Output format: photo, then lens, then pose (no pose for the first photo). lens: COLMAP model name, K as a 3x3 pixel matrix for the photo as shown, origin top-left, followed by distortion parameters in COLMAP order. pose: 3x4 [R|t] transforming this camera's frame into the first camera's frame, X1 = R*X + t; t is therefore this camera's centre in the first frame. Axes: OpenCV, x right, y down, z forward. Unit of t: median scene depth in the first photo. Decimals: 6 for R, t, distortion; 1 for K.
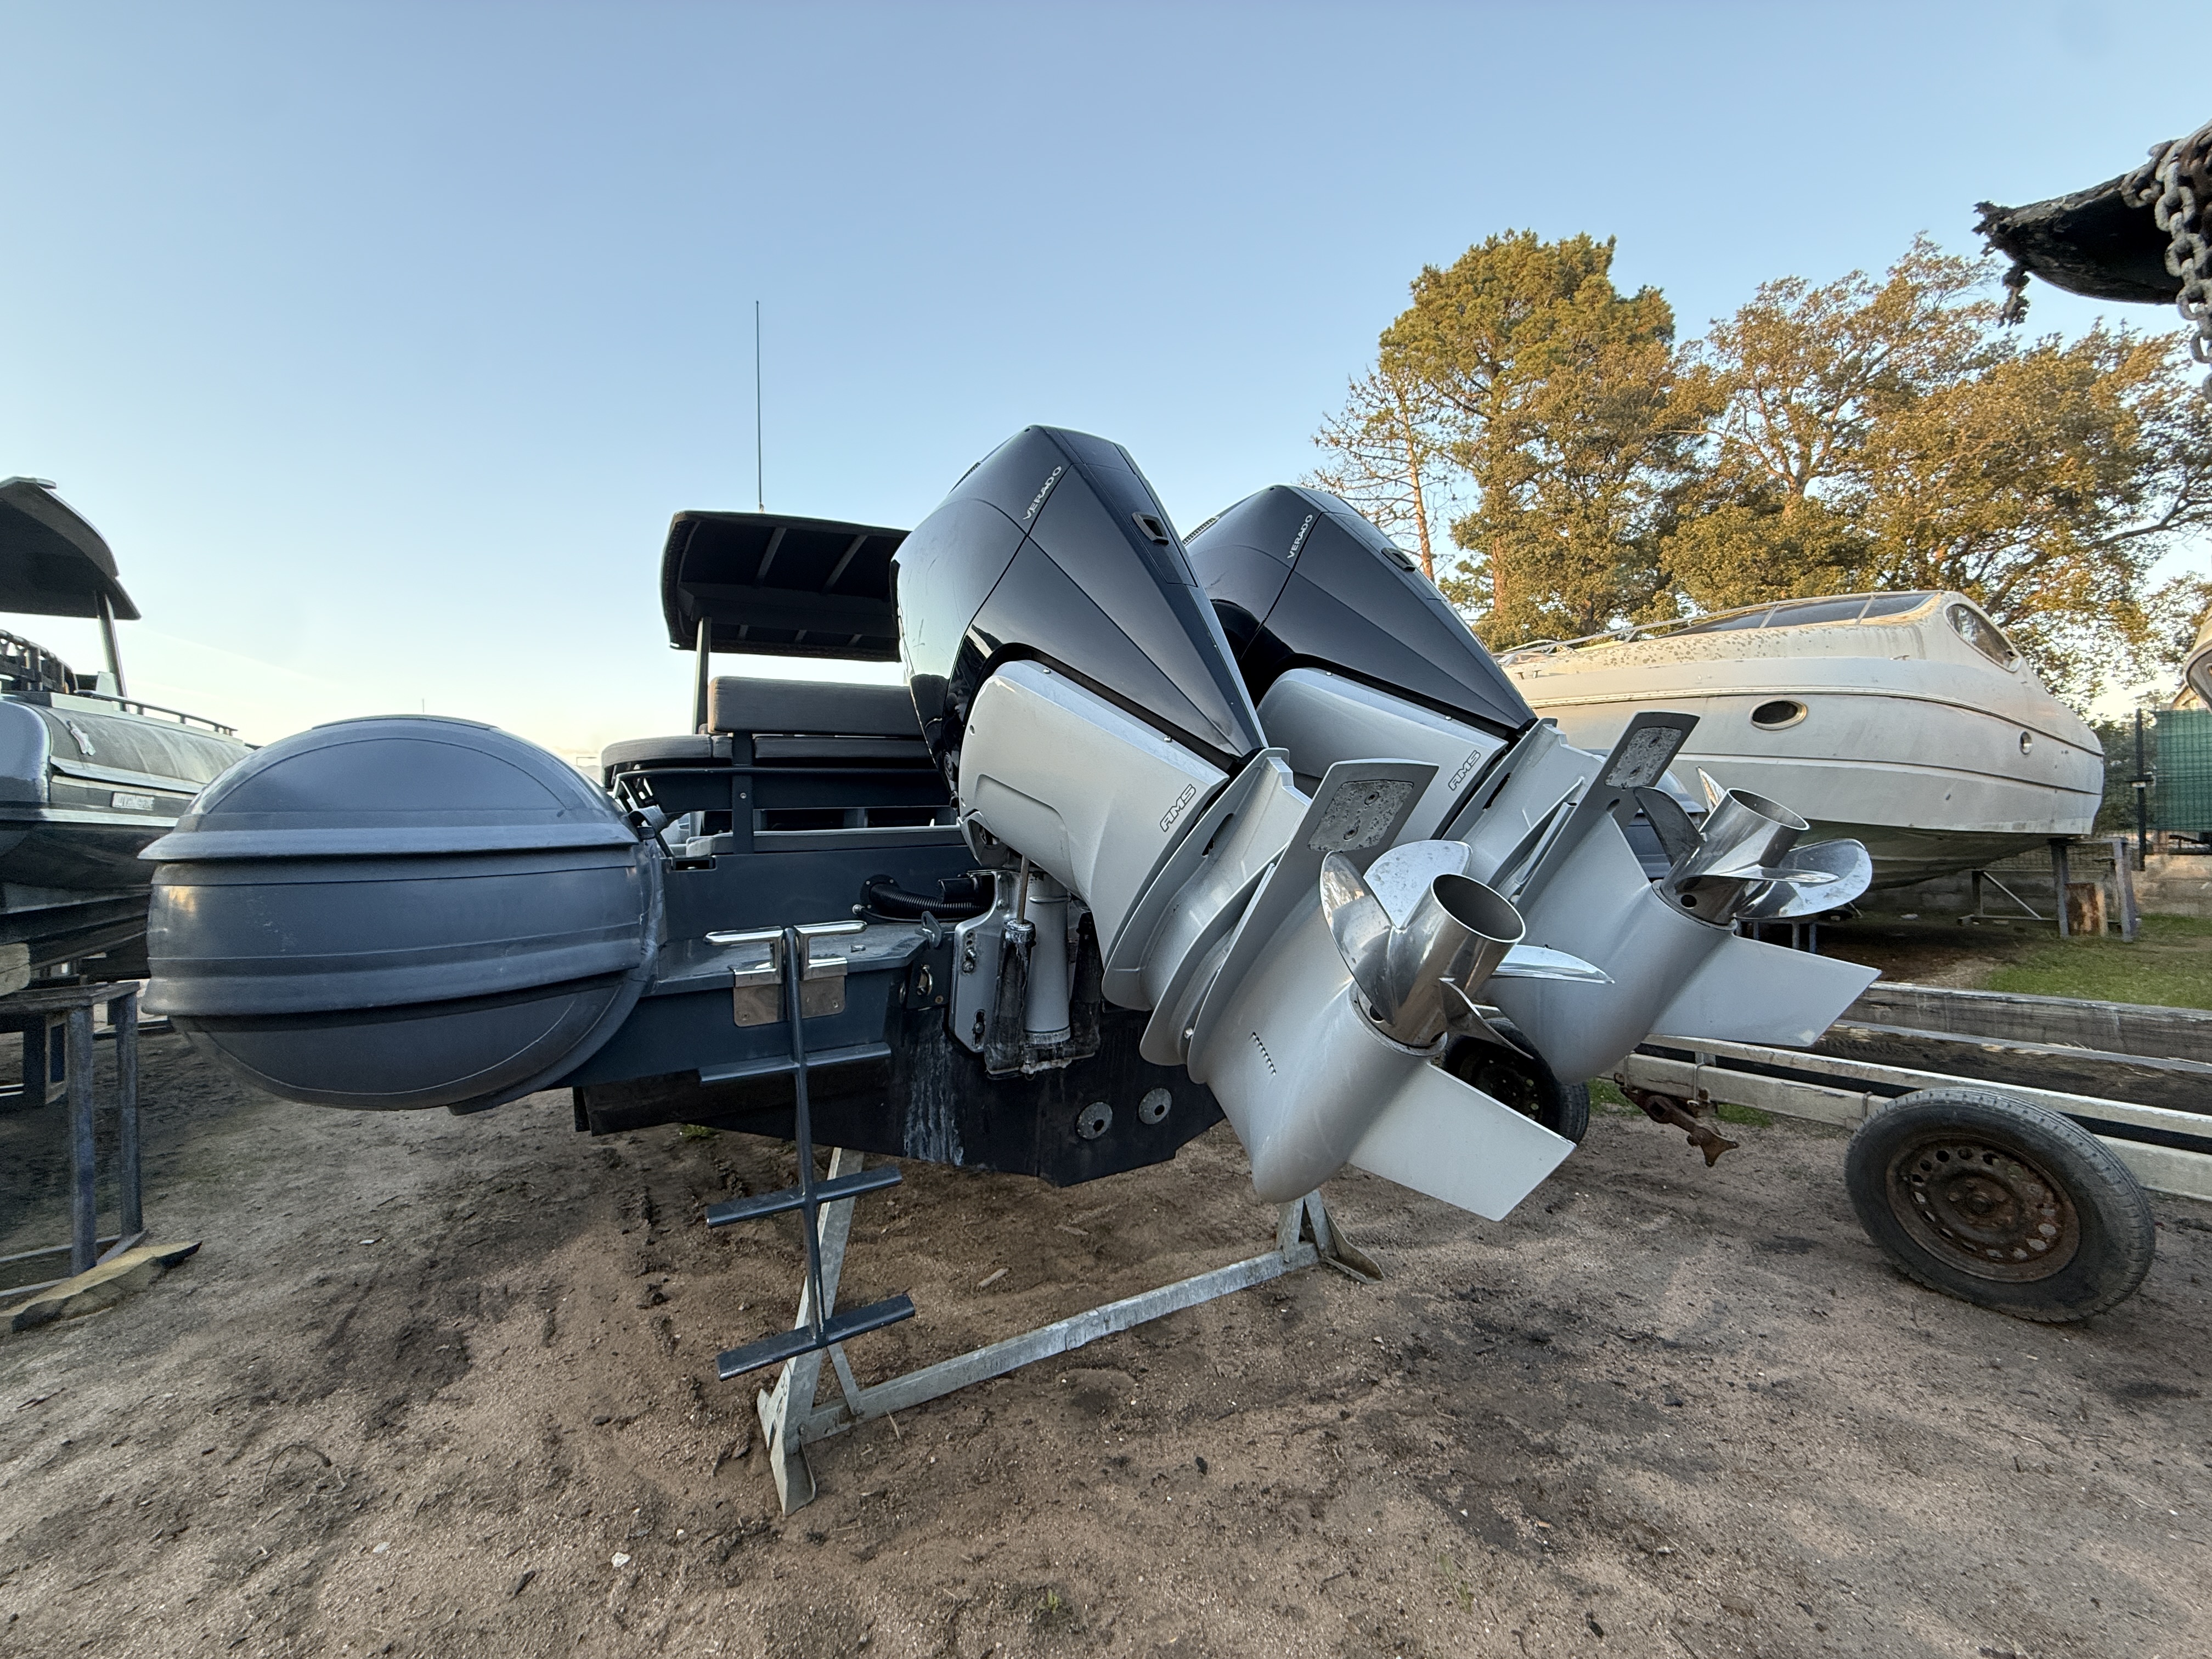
lens RADIAL K [[878.9, 0, 1102.7], [0, 878.9, 826.4], [0, 0, 1]] dist [-0.001599, 0.000266]
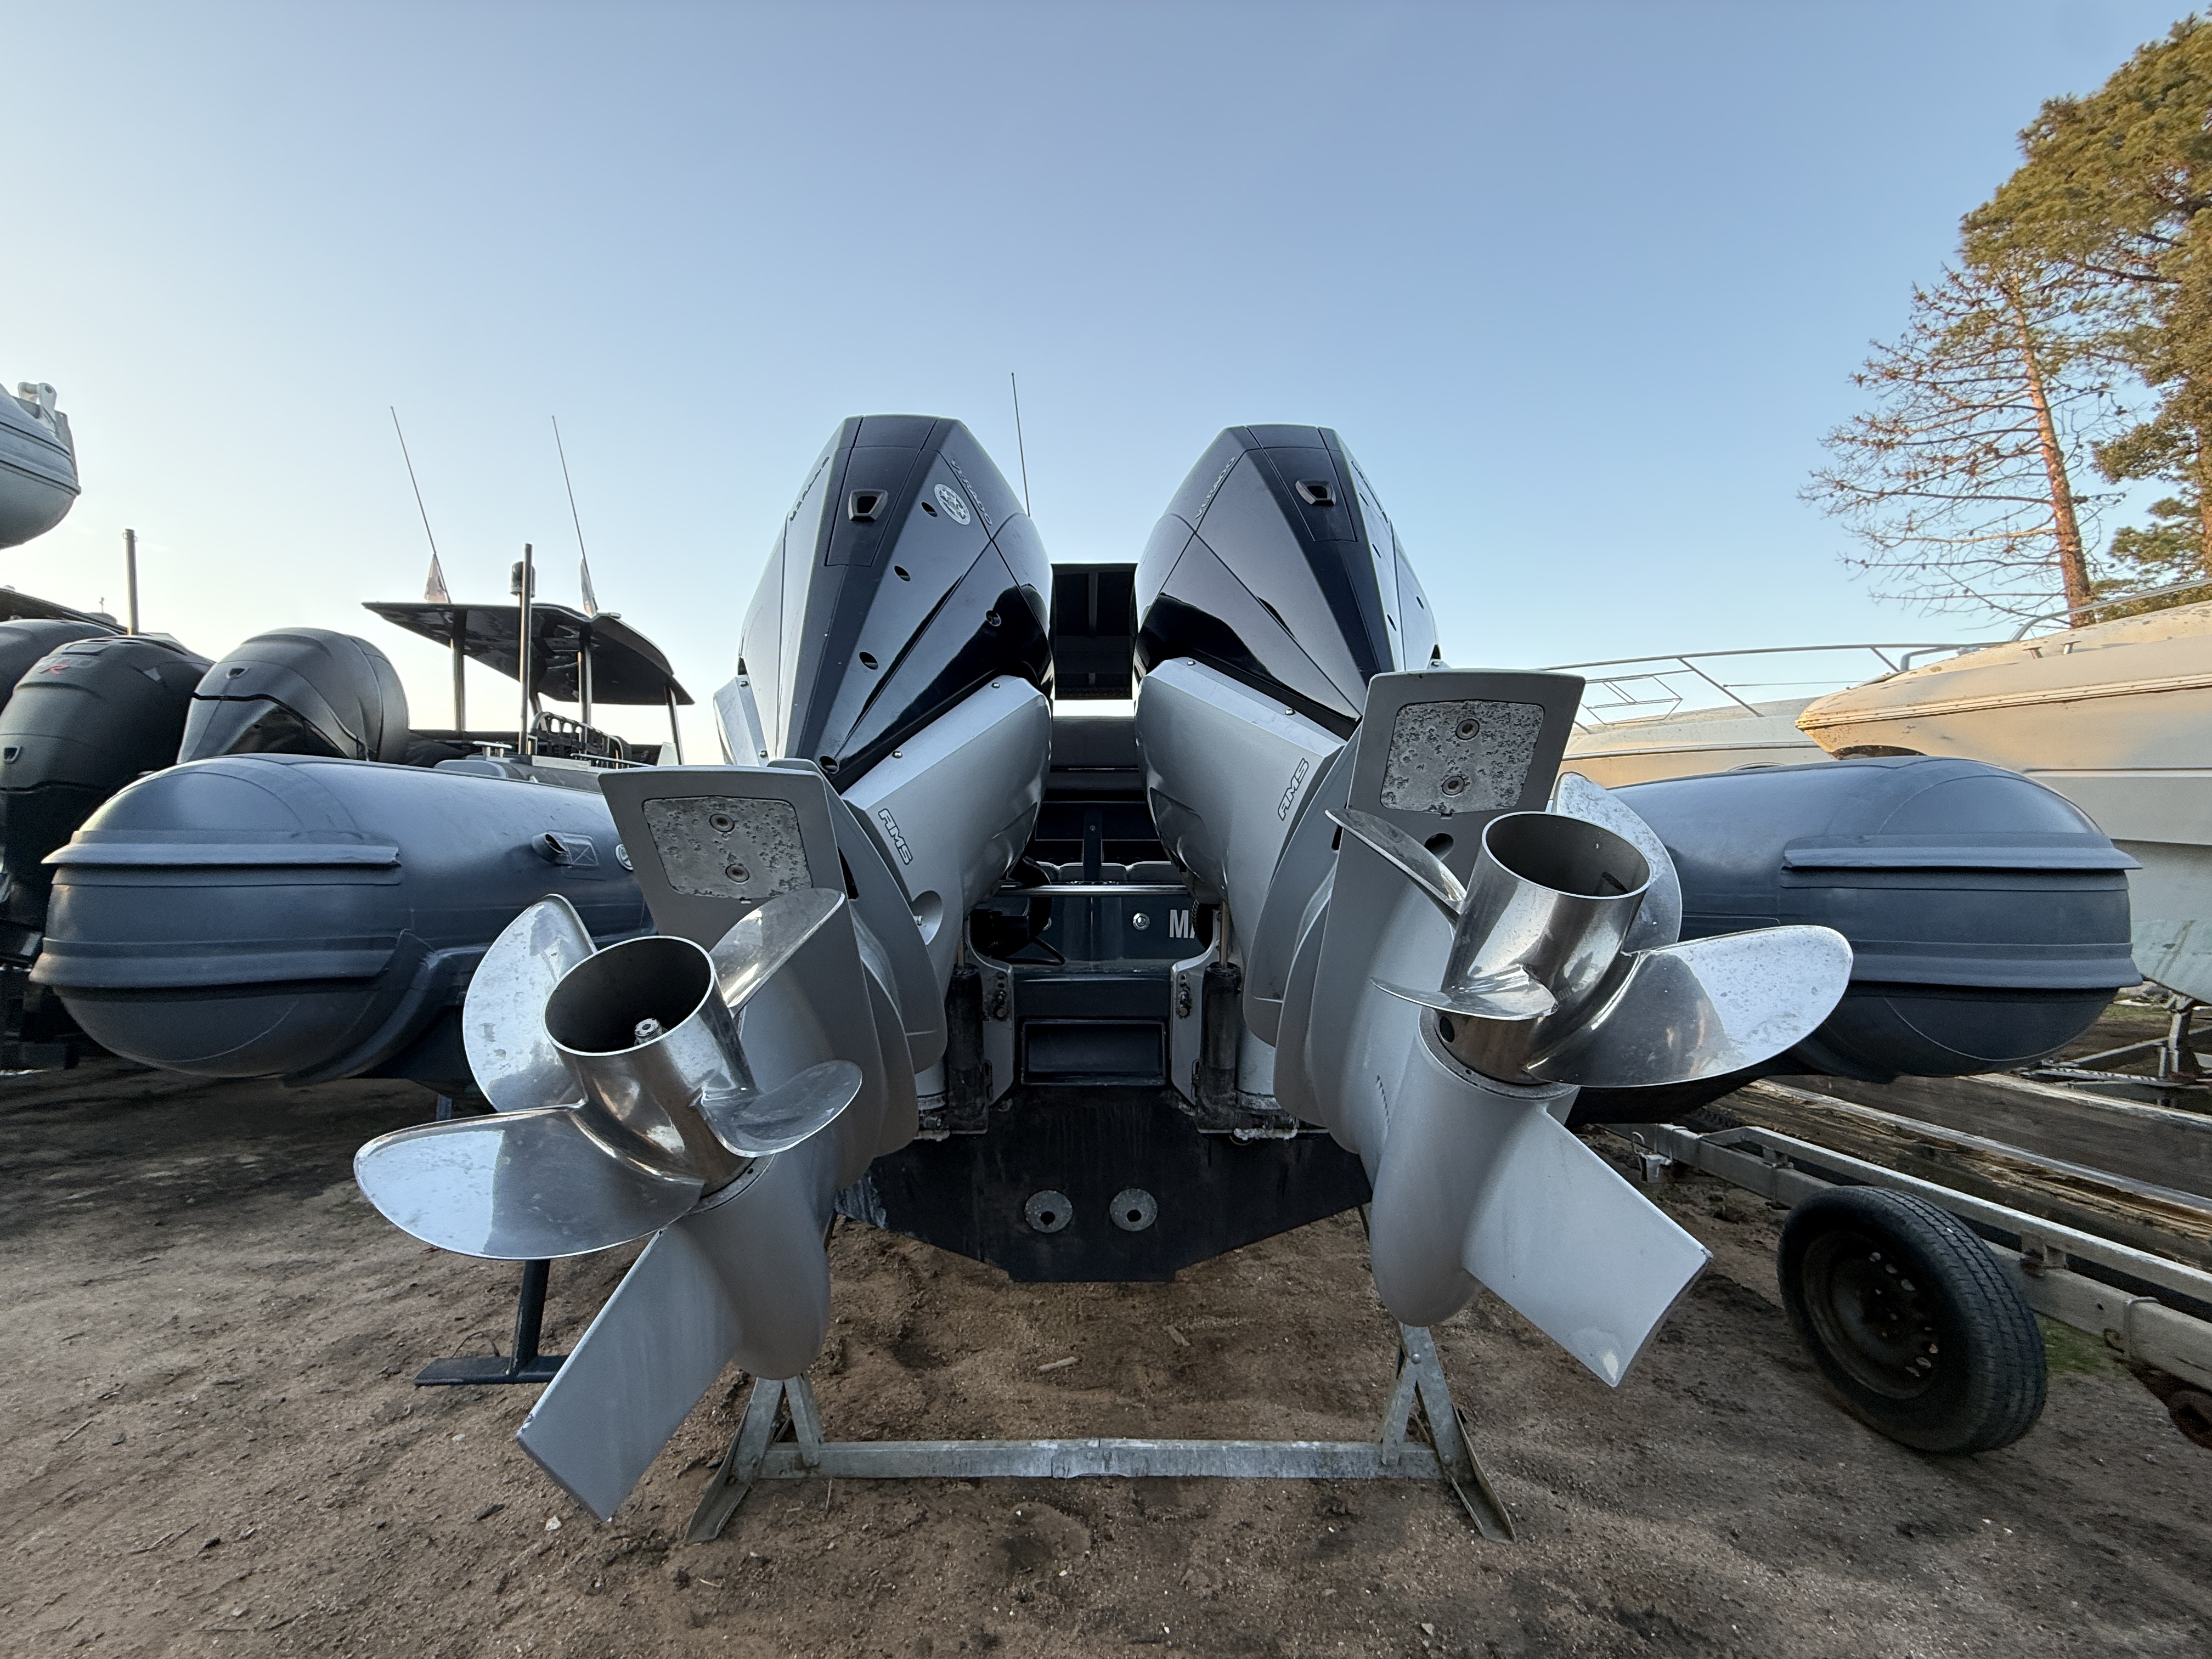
lens RADIAL K [[878.9, 0, 1104.1], [0, 878.9, 828.8], [0, 0, 1]] dist [-0.001599, 0.000266]
pose [[0.872413, 0.005465, -0.488739, 0.354930], [-0.026738, 0.998974, -0.036560, -0.003586], [0.488037, 0.044963, 0.871664, 0.213223]]
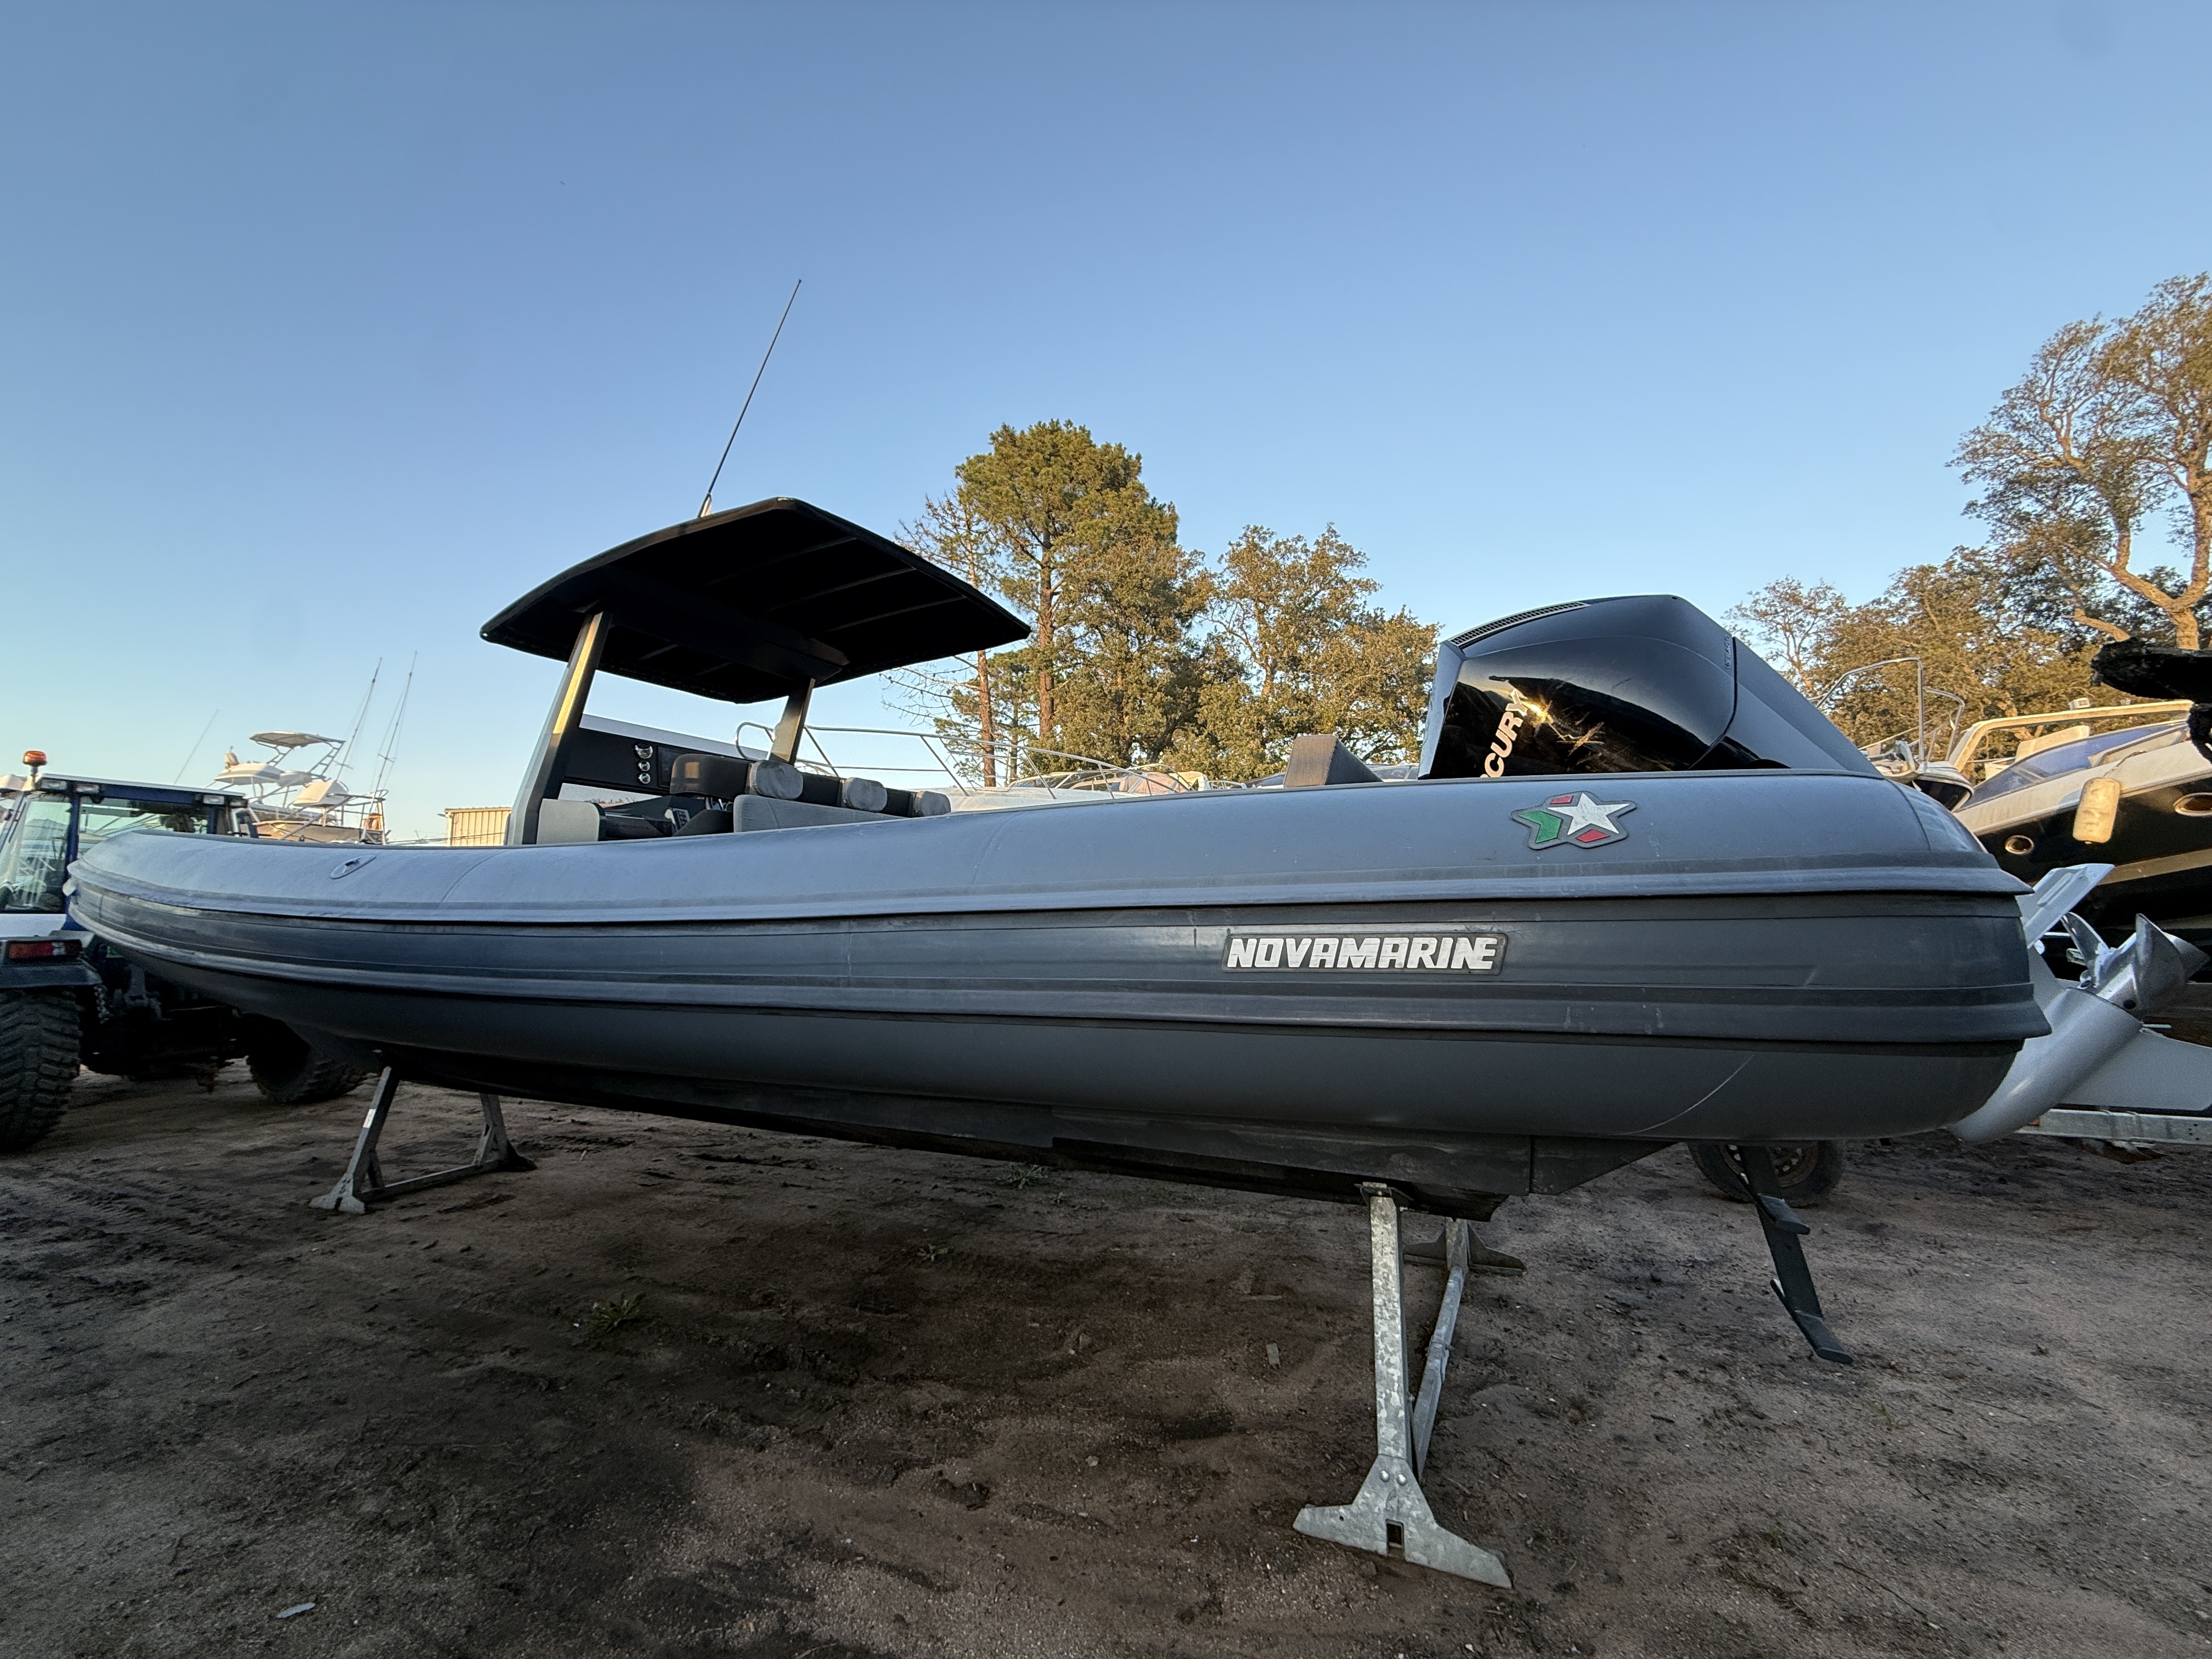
lens RADIAL K [[878.9, 0, 1104.5], [0, 878.9, 821.5], [0, 0, 1]] dist [-0.001599, 0.000266]
pose [[0.820186, 0.087497, 0.565367, -0.890101], [-0.024263, 0.992666, -0.118428, 0.043027], [-0.571583, 0.083416, 0.816294, 0.256694]]
